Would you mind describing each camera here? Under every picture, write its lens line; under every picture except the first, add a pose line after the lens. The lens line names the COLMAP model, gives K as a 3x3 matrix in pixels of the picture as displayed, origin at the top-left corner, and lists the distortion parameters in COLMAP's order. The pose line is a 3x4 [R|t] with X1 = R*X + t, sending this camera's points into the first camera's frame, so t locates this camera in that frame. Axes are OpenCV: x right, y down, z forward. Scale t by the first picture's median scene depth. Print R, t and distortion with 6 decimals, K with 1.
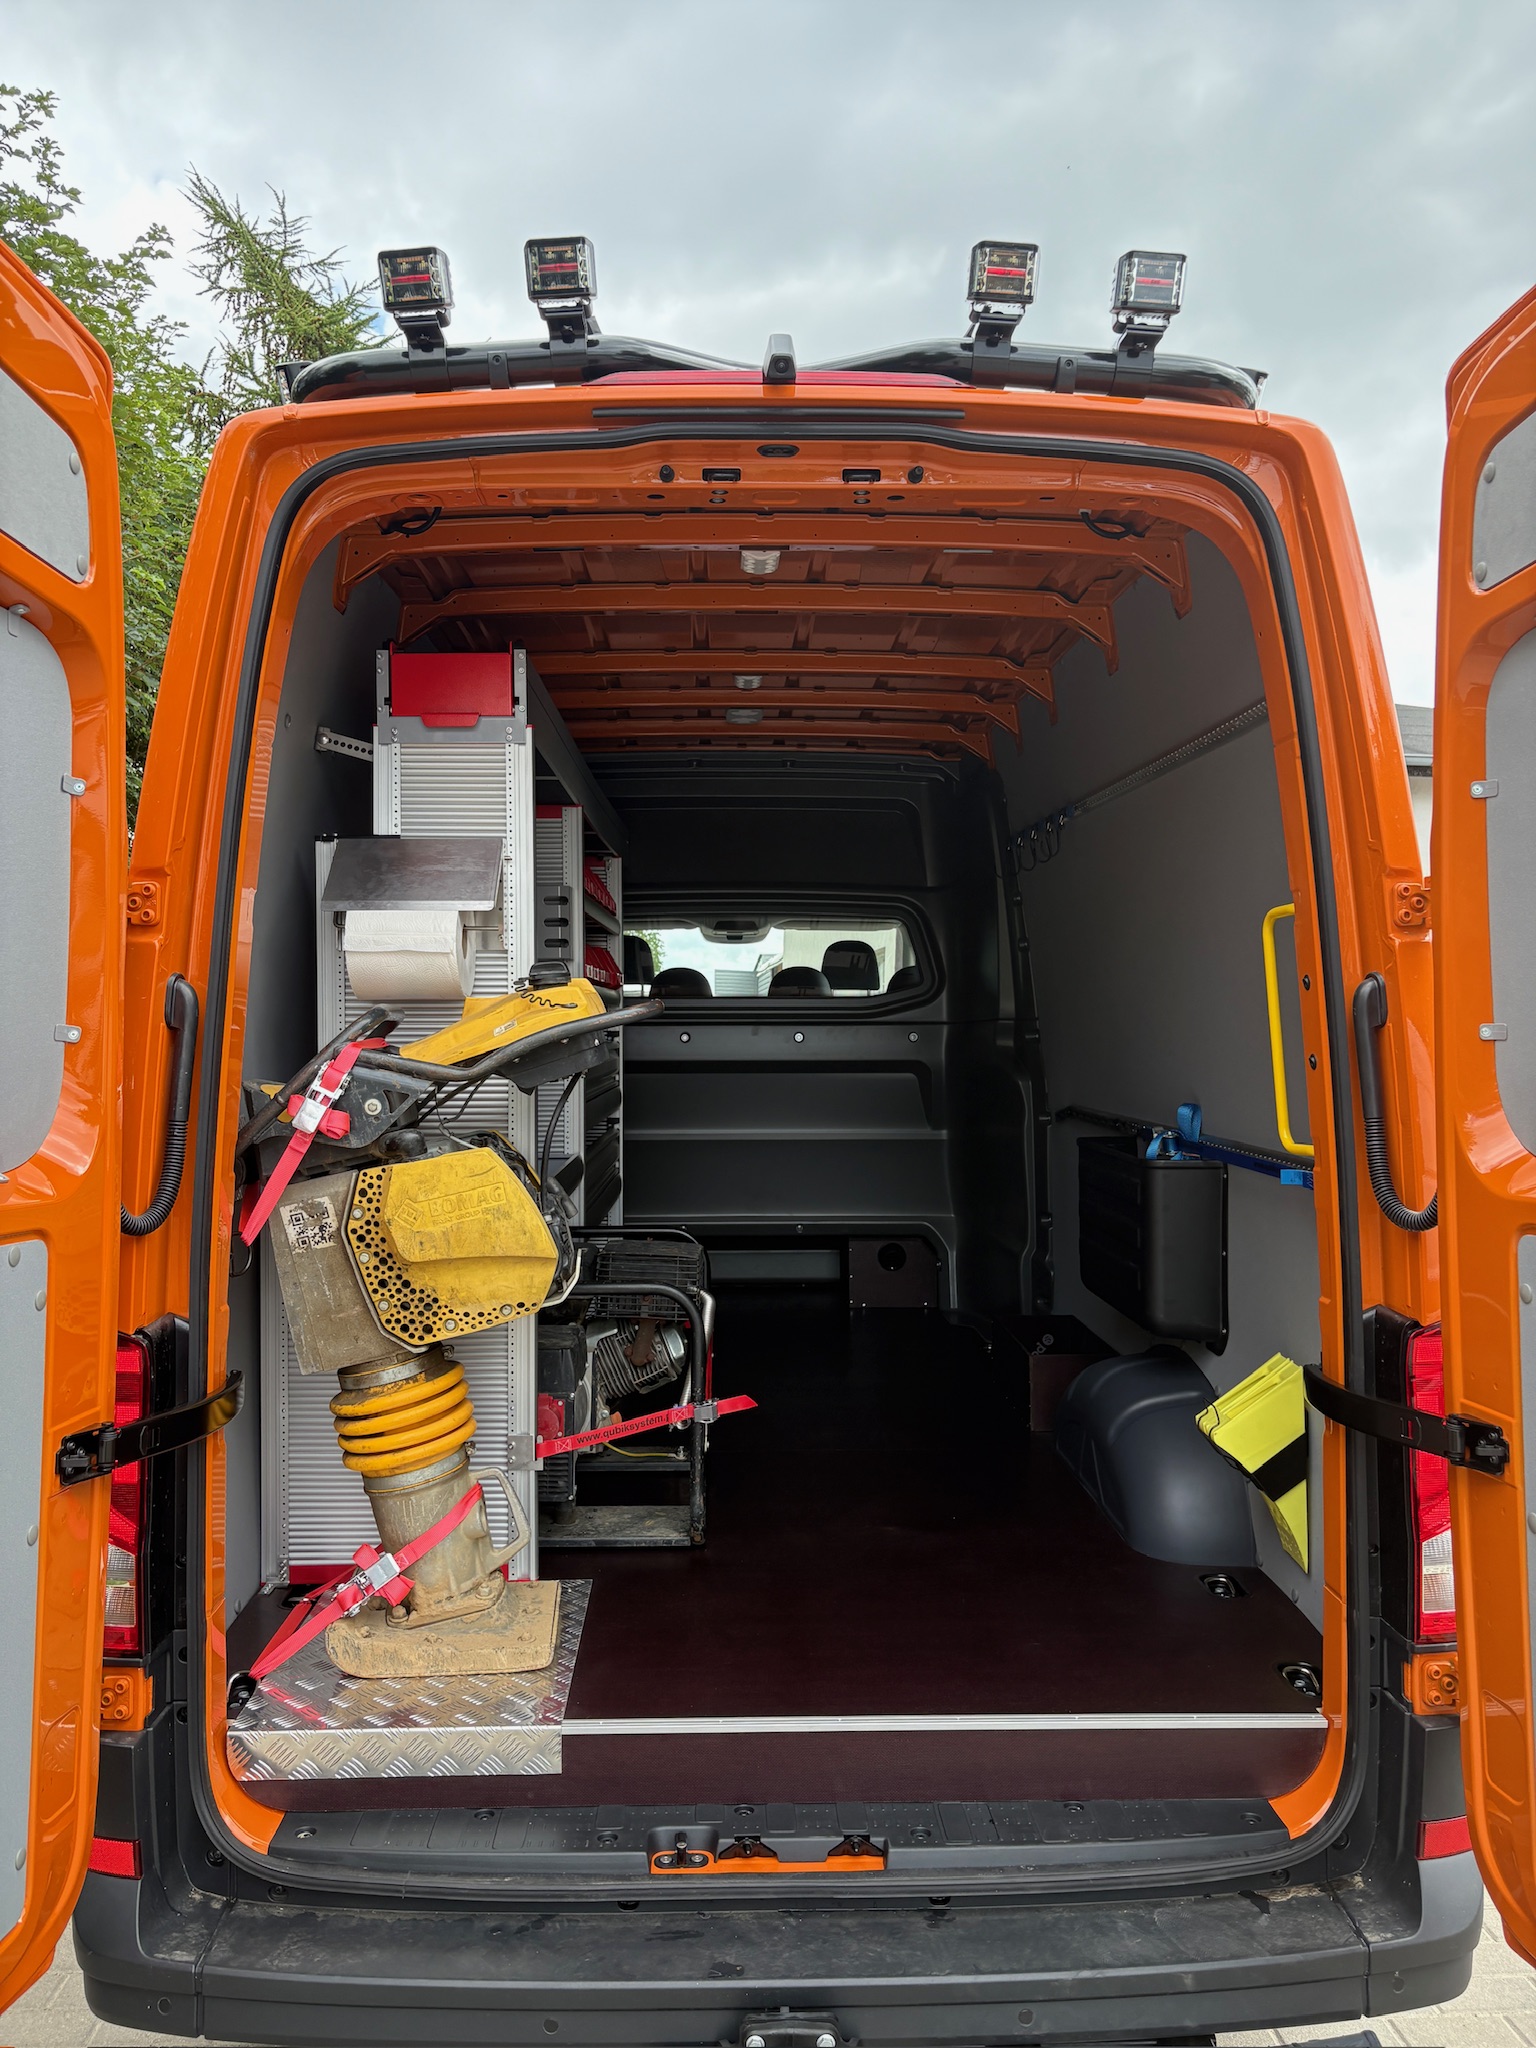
lens RADIAL K [[1551.7, 0, 768.3], [0, 1551.7, 1018.0], [0, 0, 1]] dist [0.090154, -0.001435]
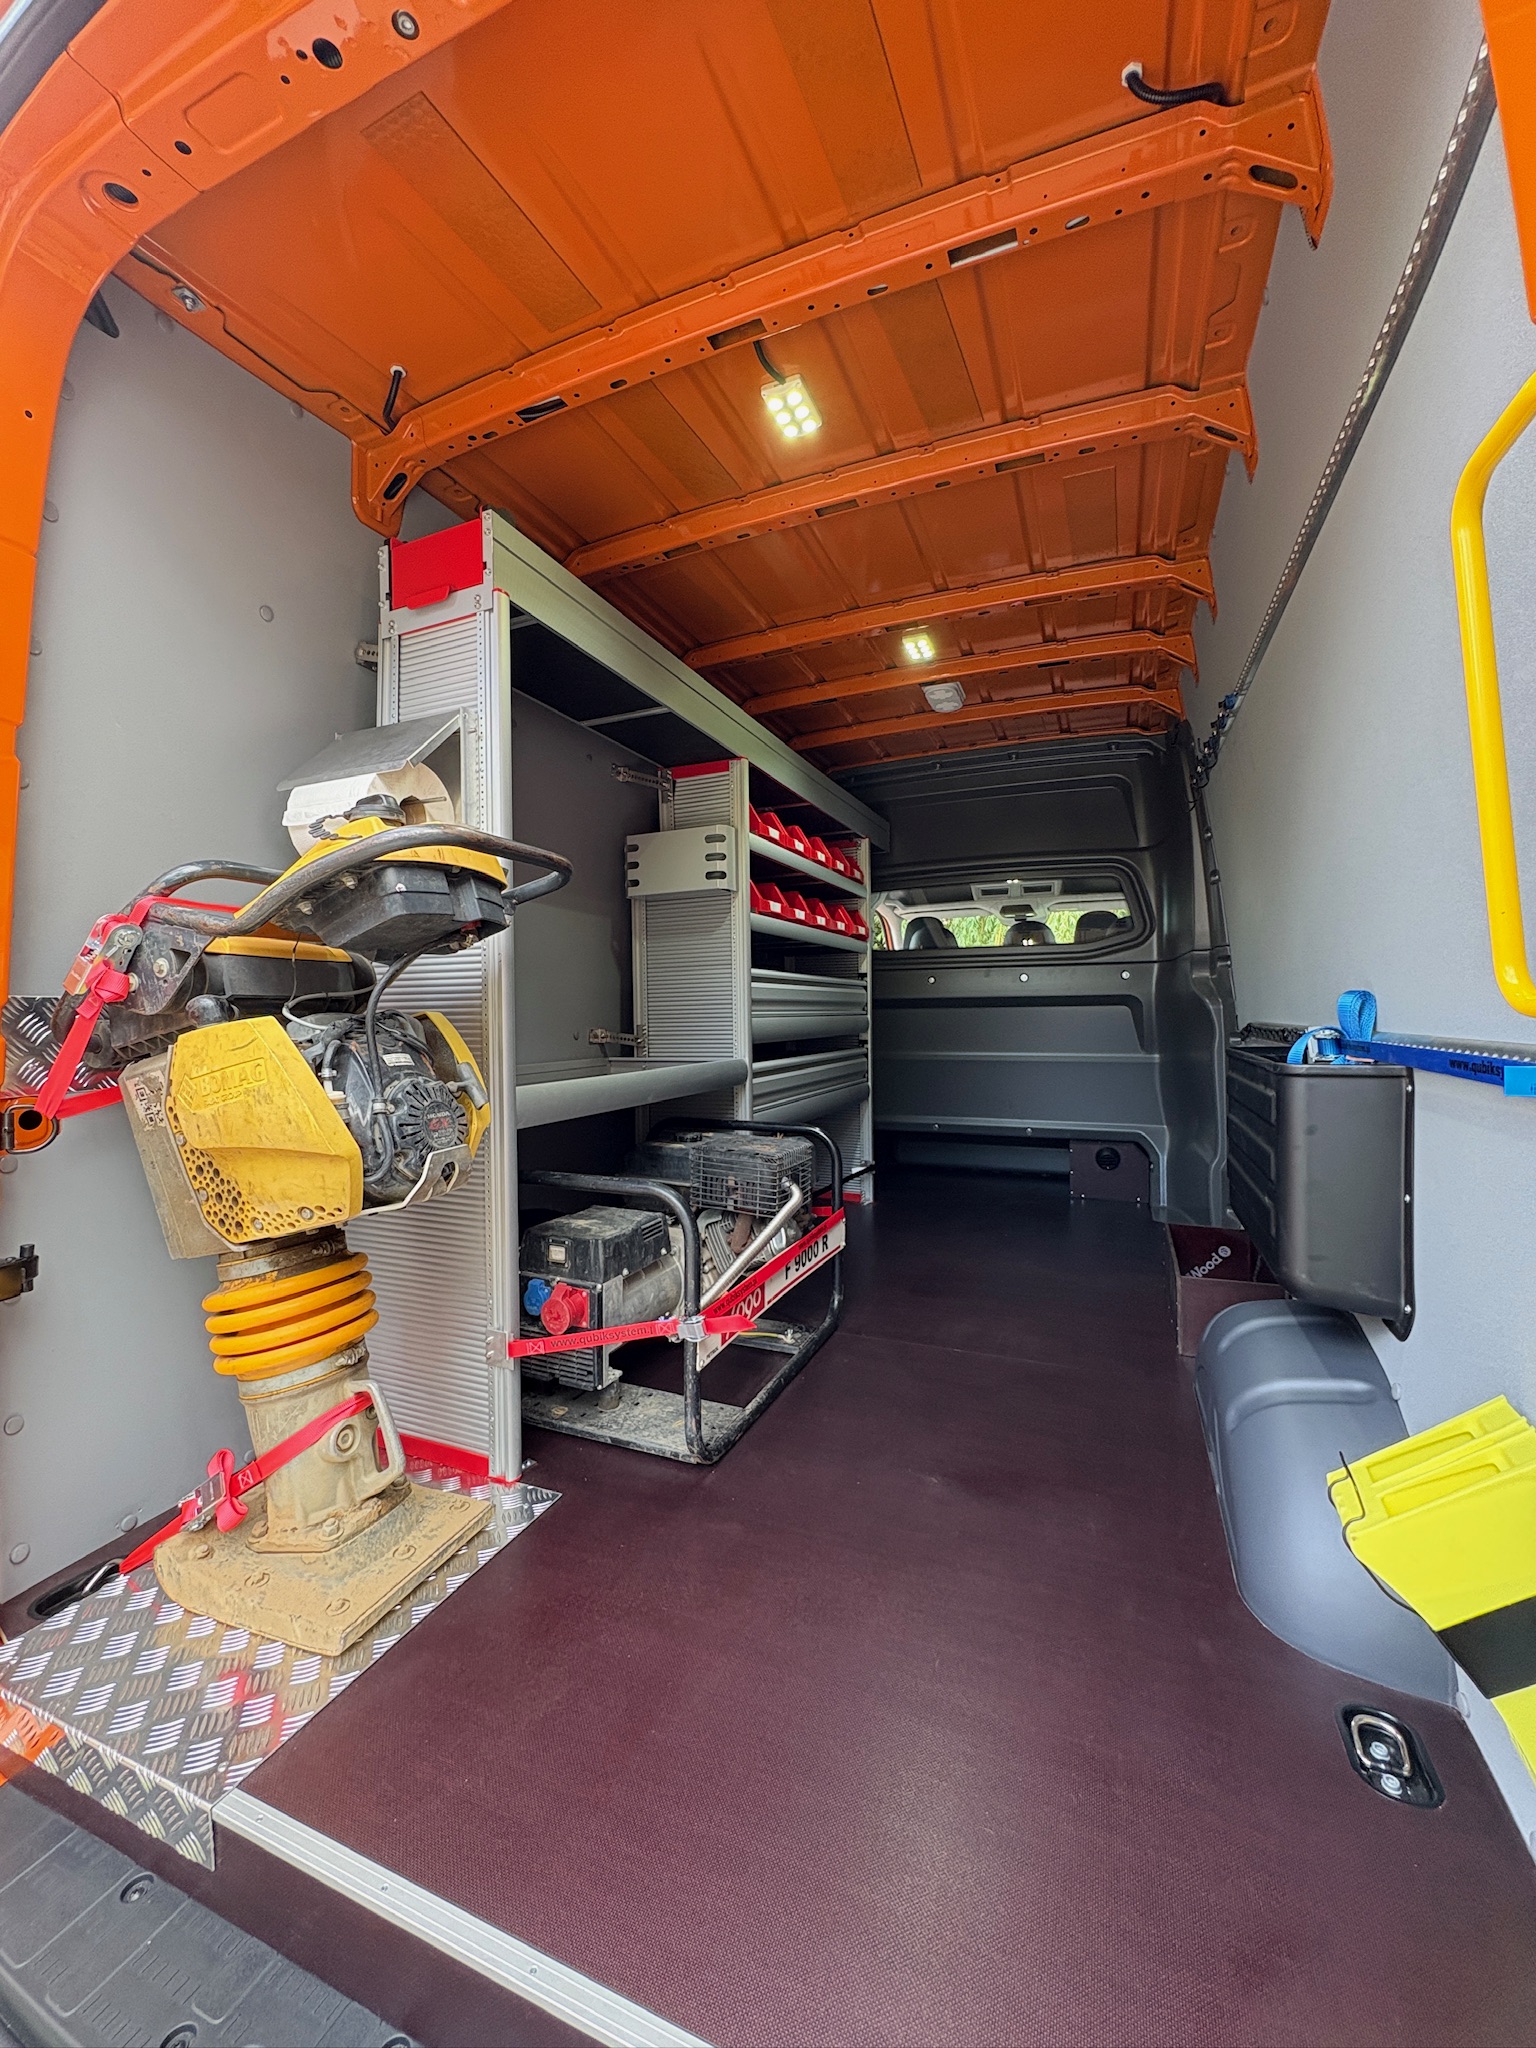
lens RADIAL K [[824.1, 0, 770.3], [0, 824.1, 1017.1], [0, 0, 1]] dist [0.011809, 0.000238]
pose [[0.910134, -0.005642, -0.414275, 0.235308], [0.009618, 0.999926, 0.007513, 0.080826], [0.414202, -0.010823, 0.910121, 0.690642]]
